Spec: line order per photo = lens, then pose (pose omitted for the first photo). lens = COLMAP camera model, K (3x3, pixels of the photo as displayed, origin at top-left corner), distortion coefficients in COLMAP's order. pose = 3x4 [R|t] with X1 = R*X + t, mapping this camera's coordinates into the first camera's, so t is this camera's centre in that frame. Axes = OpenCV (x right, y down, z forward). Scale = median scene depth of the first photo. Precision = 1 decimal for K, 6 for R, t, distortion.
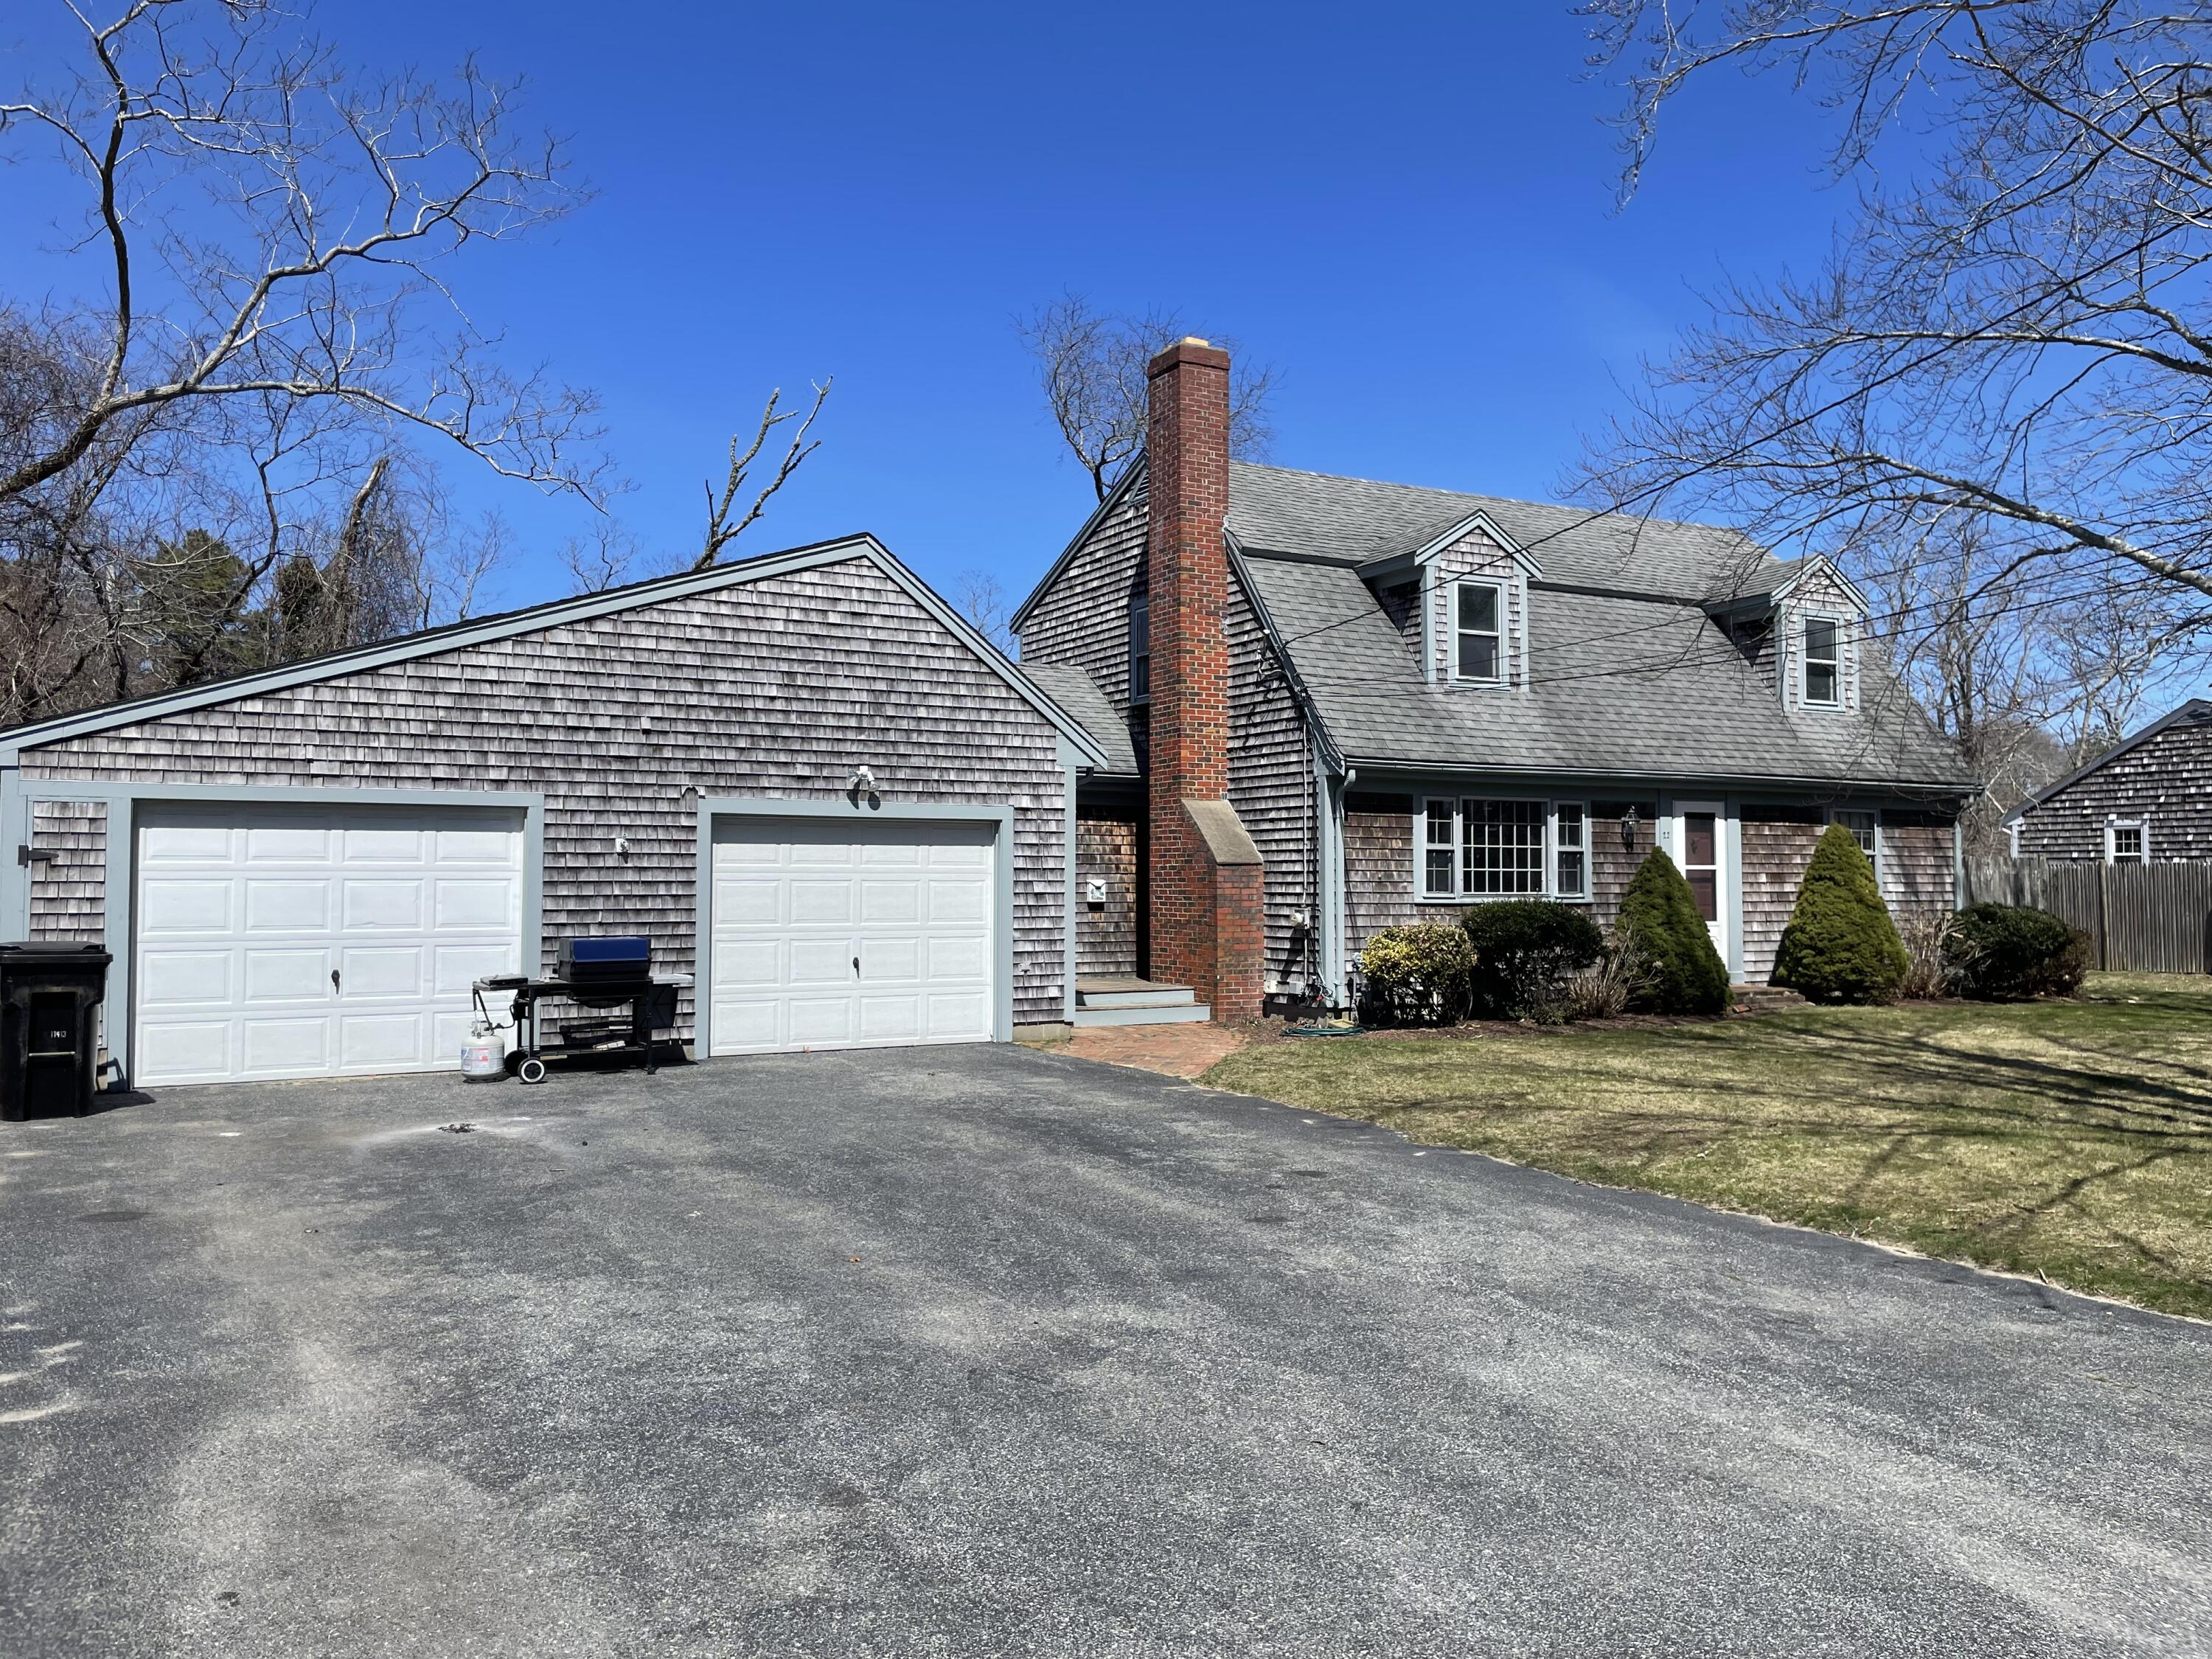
lens RADIAL K [[1662.1, 0, 1105.1], [0, 1662.1, 834.3], [0, 0, 1]] dist [0.085447, 0.000695]
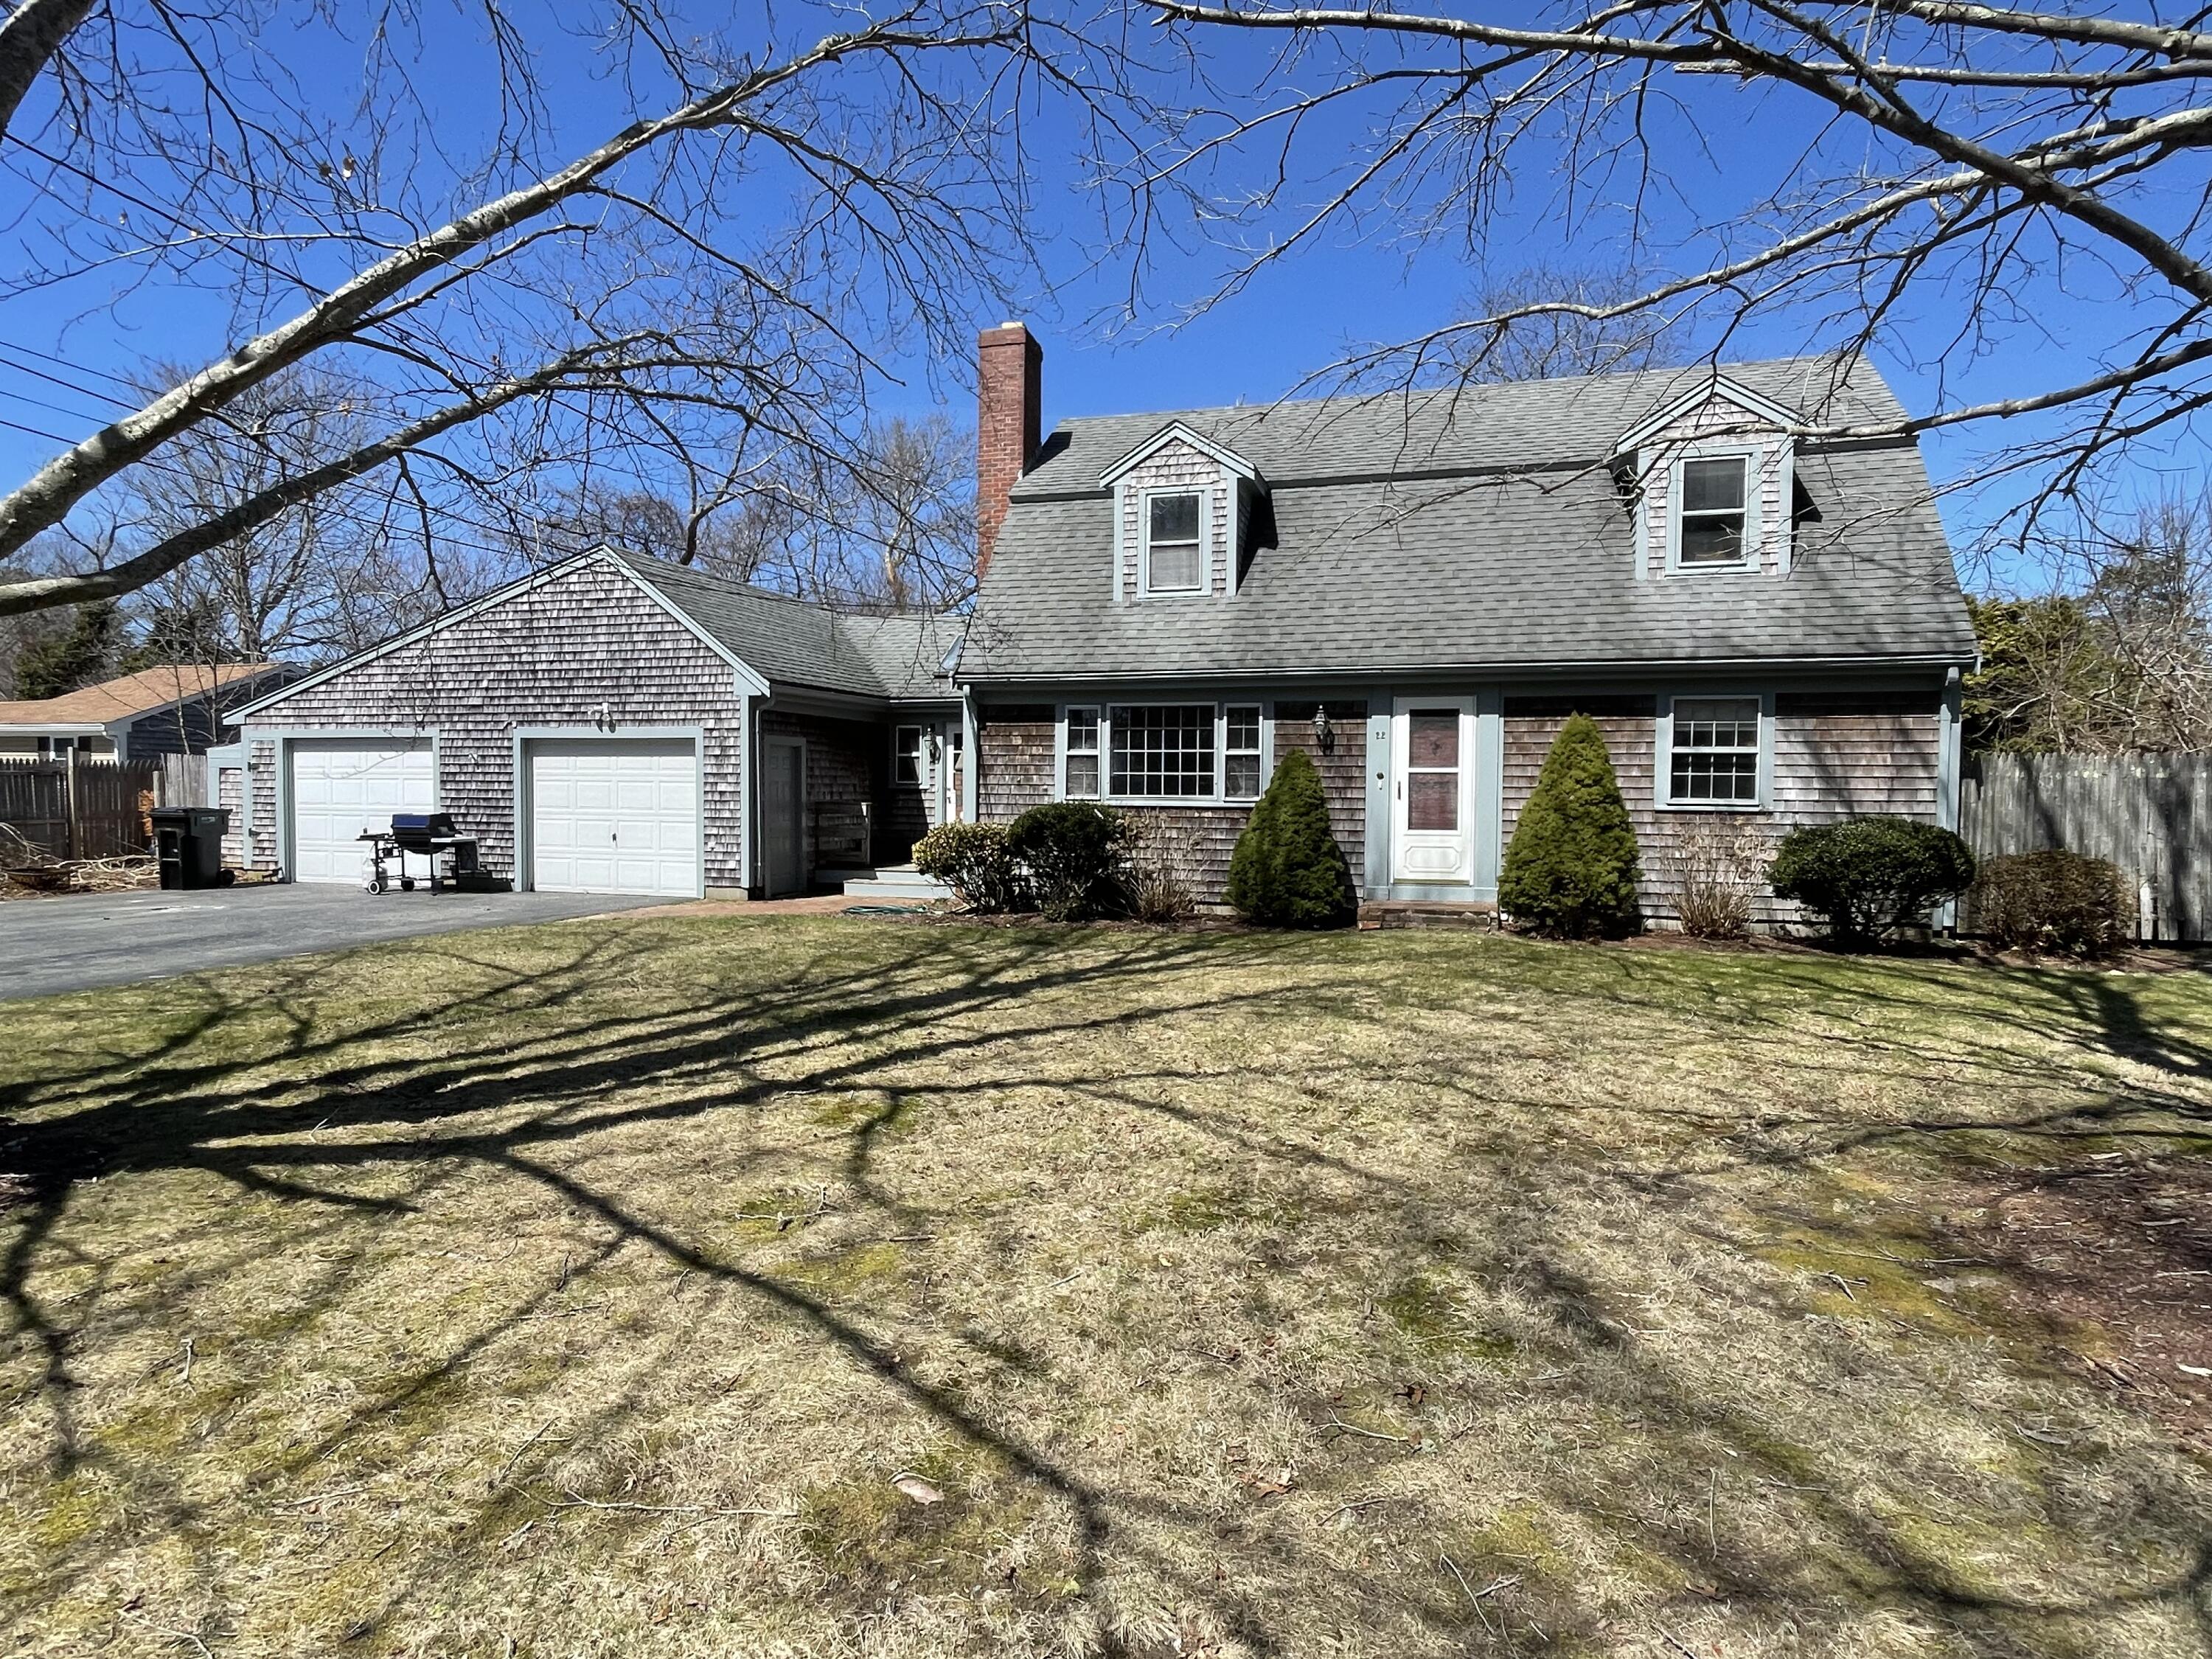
lens RADIAL K [[1242.2, 0, 1105.0], [0, 1242.2, 820.6], [0, 0, 1]] dist [0.016065, 0.000739]
pose [[0.694816, 0.024889, -0.718757, 0.910504], [0.015365, 0.998659, 0.049435, 0.014111], [0.719023, -0.045392, 0.693502, 0.526641]]
